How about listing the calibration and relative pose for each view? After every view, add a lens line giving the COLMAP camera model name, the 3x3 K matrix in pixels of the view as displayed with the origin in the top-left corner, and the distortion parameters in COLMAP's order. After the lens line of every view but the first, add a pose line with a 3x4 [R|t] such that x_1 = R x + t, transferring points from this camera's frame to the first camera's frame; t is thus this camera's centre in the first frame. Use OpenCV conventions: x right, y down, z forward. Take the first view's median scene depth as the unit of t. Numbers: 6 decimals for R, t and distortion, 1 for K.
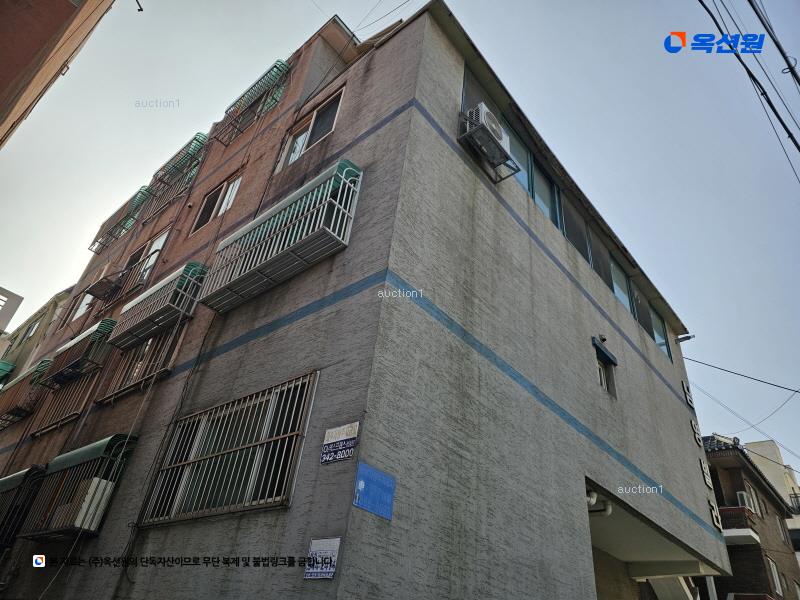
lens RADIAL K [[528.9, 0, 390.5], [0, 528.9, 298.8], [0, 0, 1]] dist [0.104730, -0.098190]
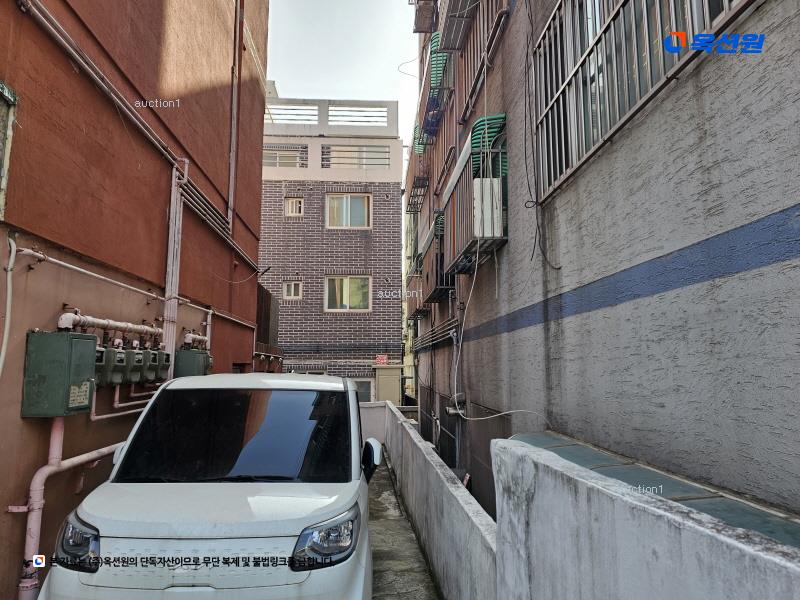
lens RADIAL K [[528.9, 0, 390.5], [0, 528.9, 298.8], [0, 0, 1]] dist [0.104730, -0.098190]
pose [[0.678471, -0.206243, -0.705083, -0.142011], [0.482815, 0.848569, 0.216378, 0.286635], [0.553685, -0.487231, 0.675307, 0.383650]]
